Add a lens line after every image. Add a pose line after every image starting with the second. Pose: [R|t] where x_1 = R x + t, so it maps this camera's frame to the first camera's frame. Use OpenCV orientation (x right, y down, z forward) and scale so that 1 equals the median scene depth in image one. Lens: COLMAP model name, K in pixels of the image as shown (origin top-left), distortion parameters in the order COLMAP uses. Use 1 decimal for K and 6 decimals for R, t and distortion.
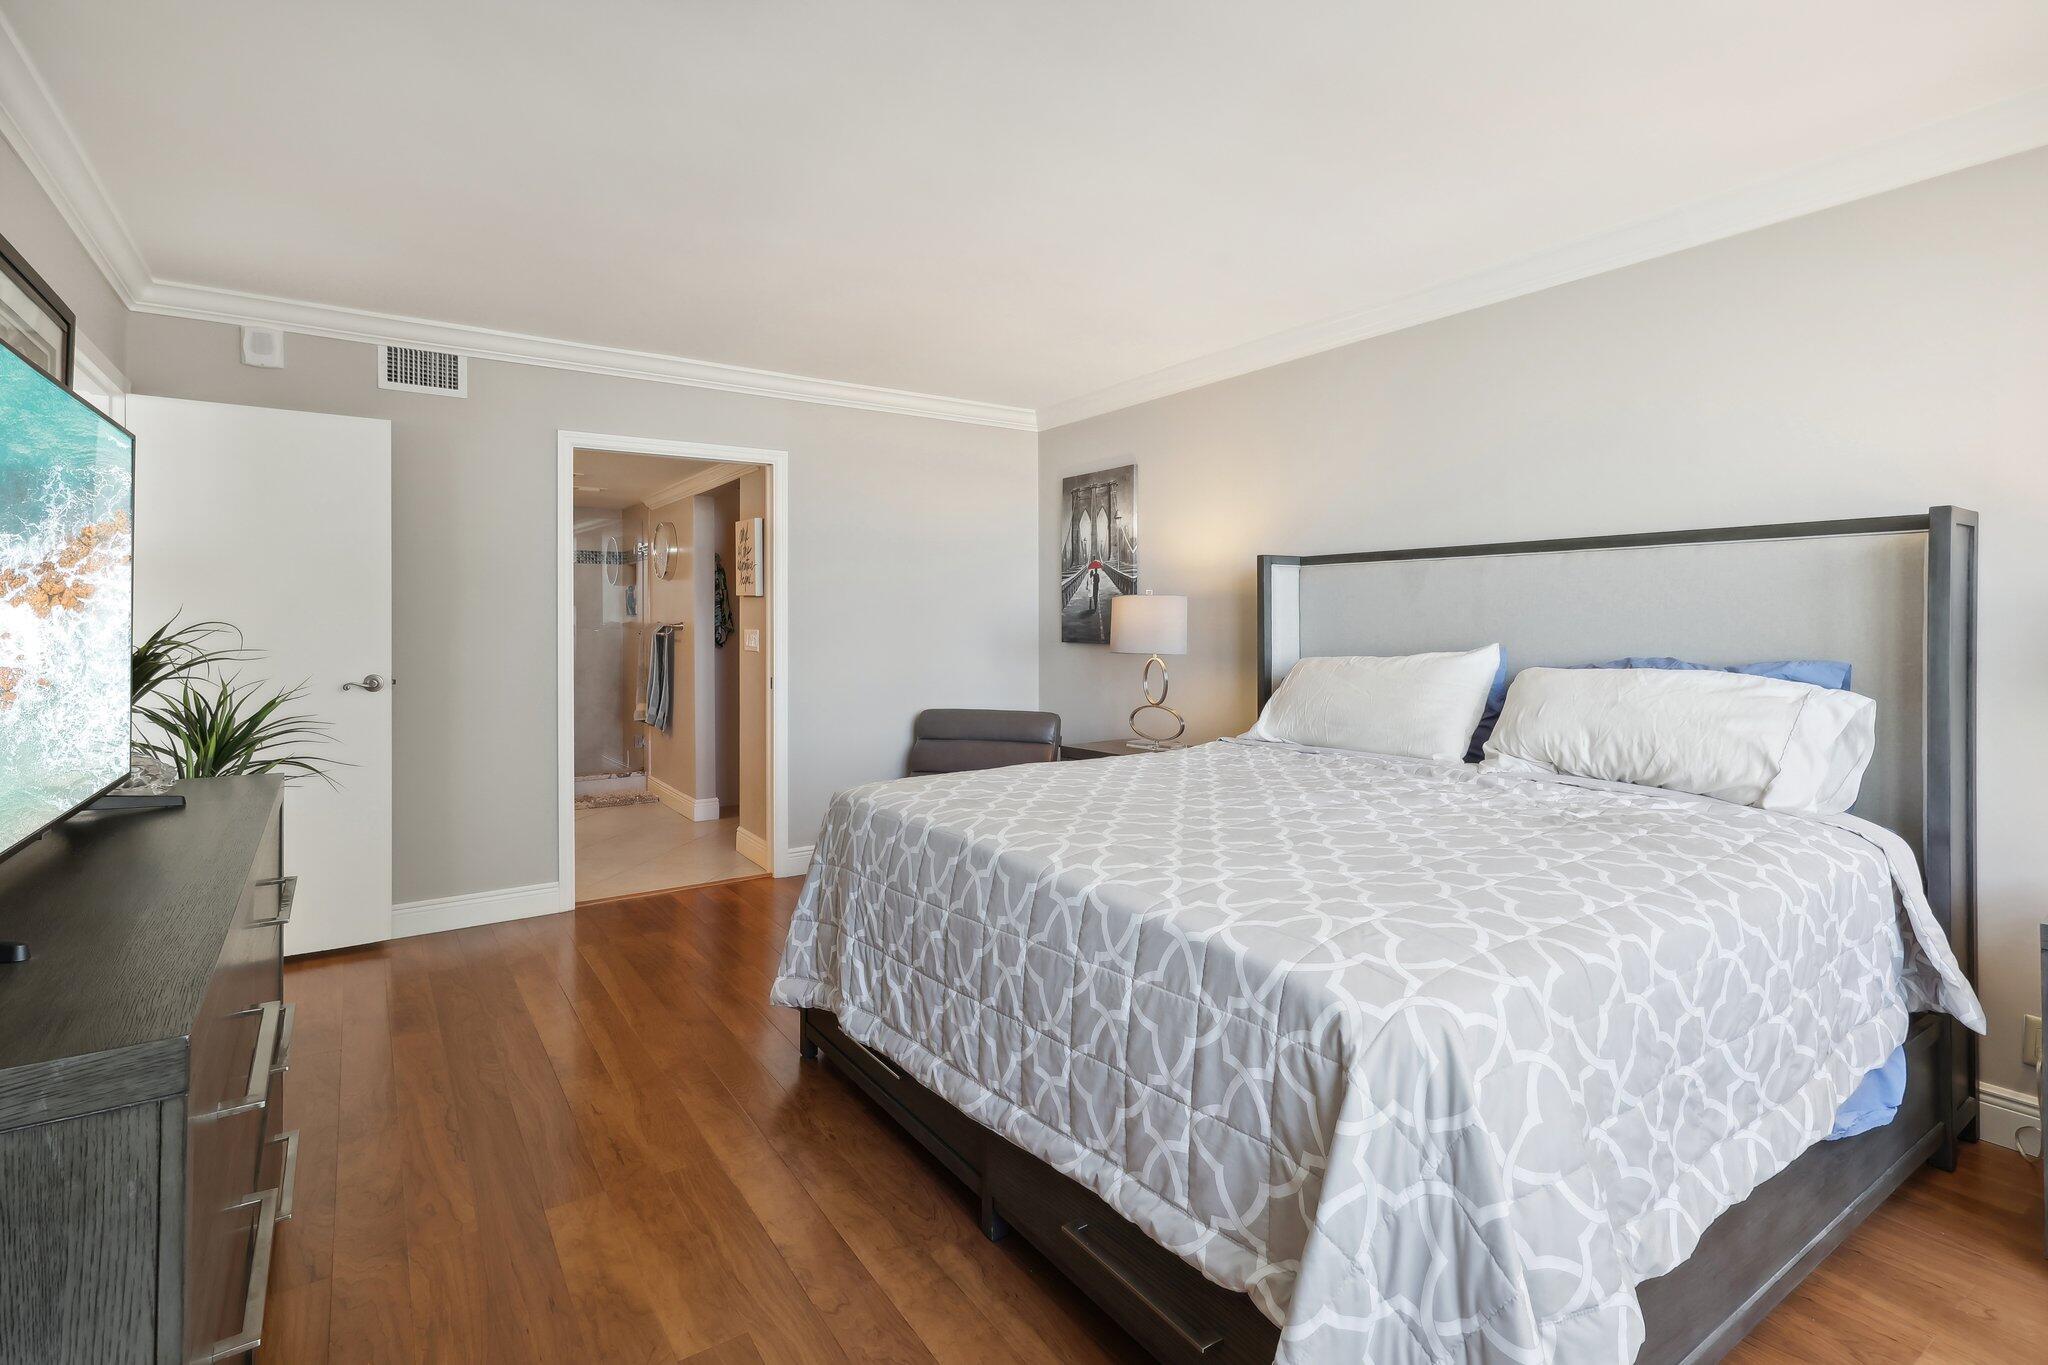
lens RADIAL K [[952.7, 0, 1019.6], [0, 952.7, 627.5], [0, 0, 1]] dist [-0.001095, 0.000041]
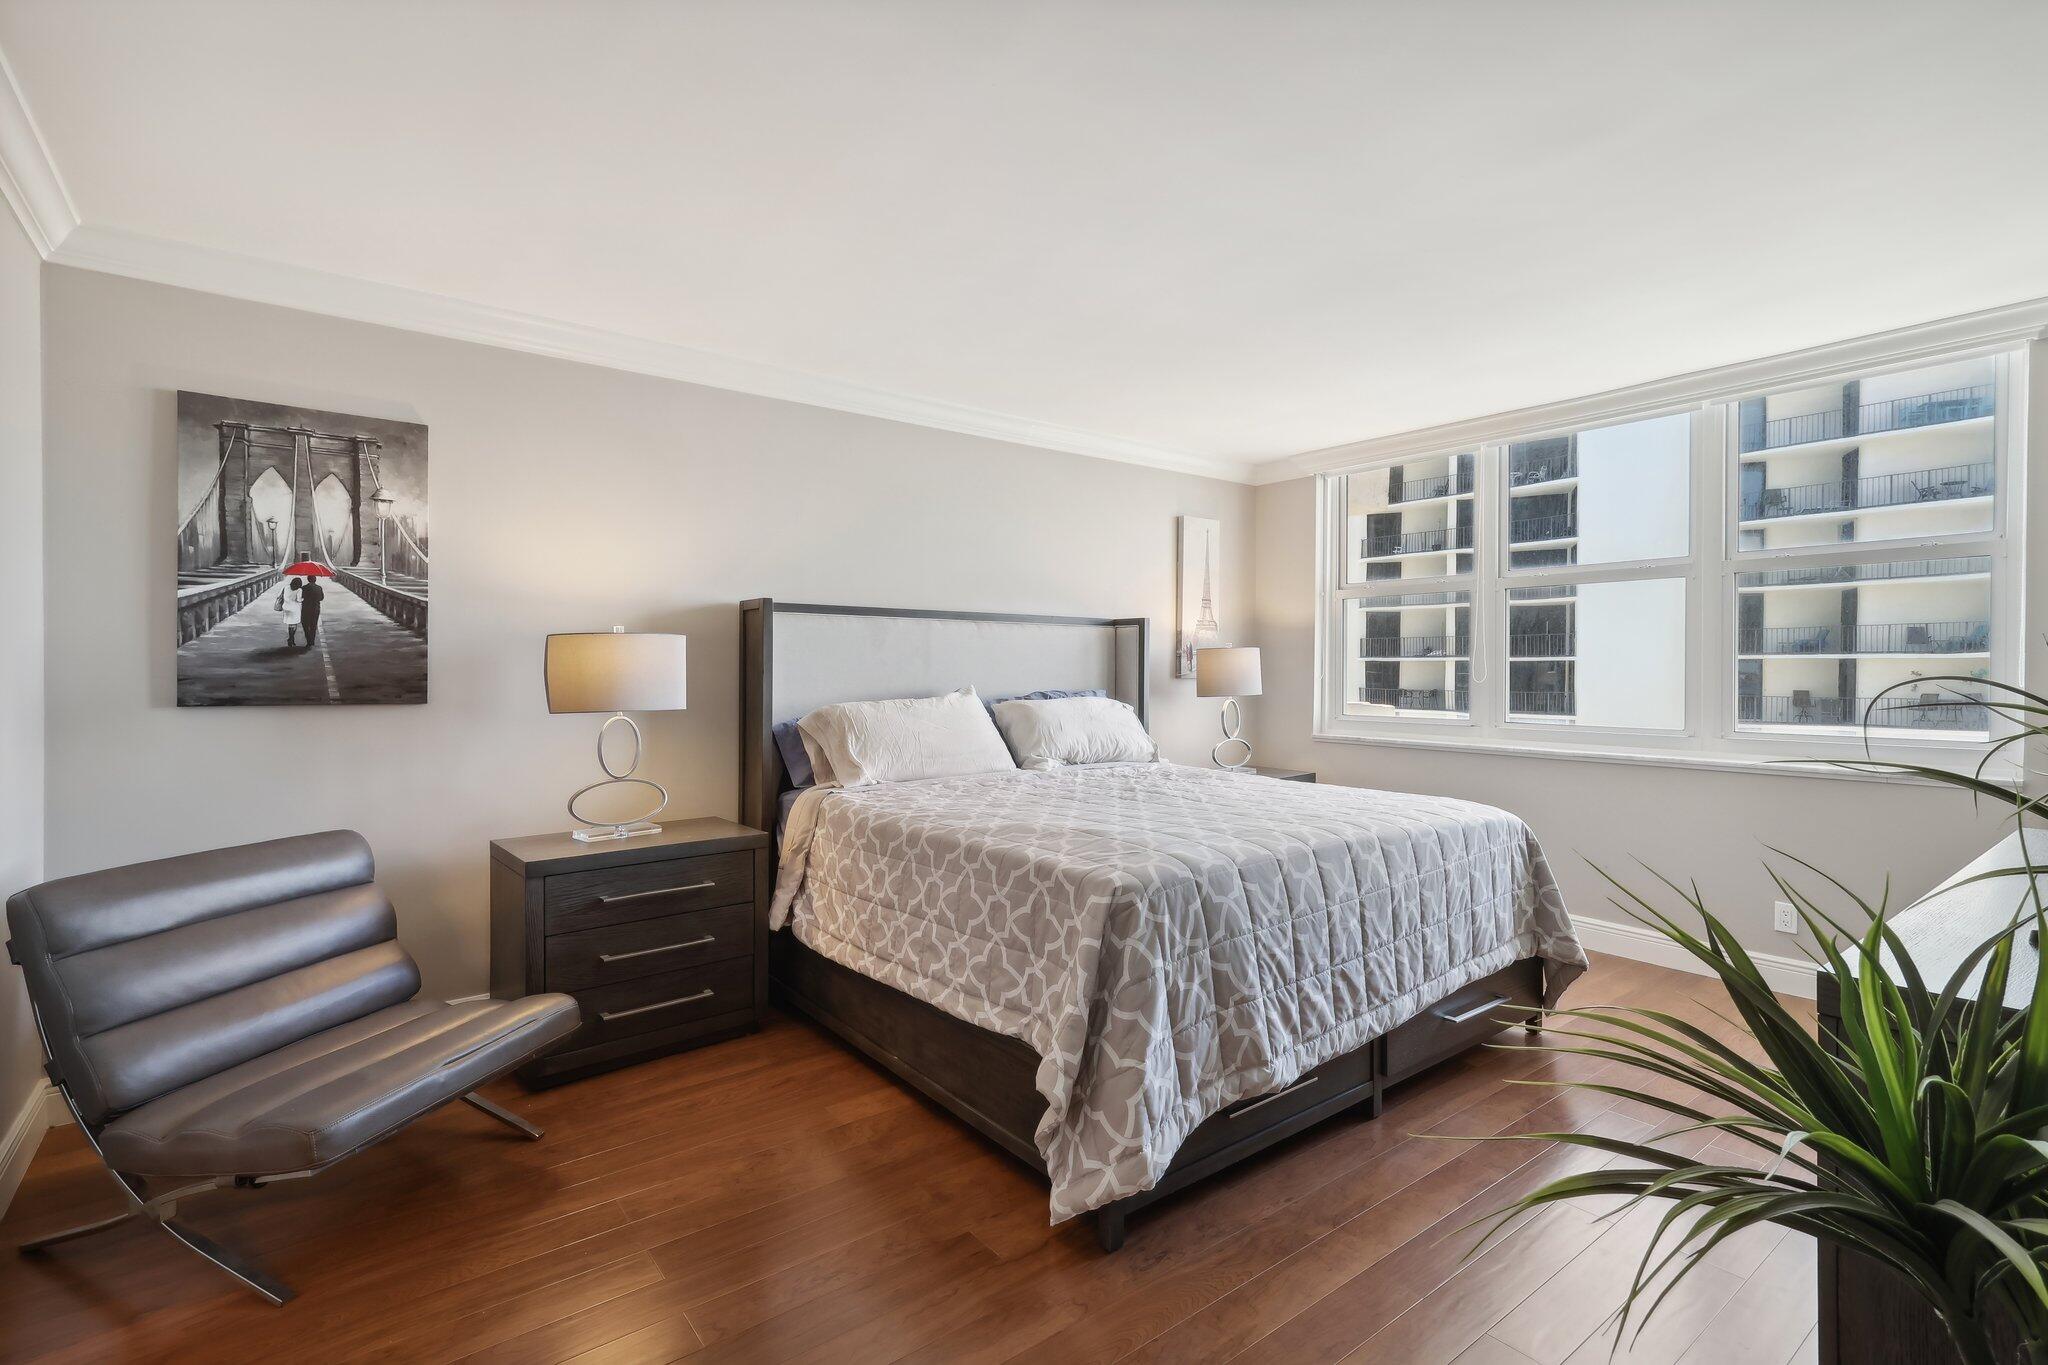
lens RADIAL K [[977.6, 0, 1025.1], [0, 977.6, 656.7], [0, 0, 1]] dist [-0.004230, 0.000179]
pose [[-0.061322, 0.012829, 0.998036, -0.538035], [0.003829, 0.999913, -0.012618, -0.003734], [-0.998111, 0.003047, -0.061366, 0.604876]]
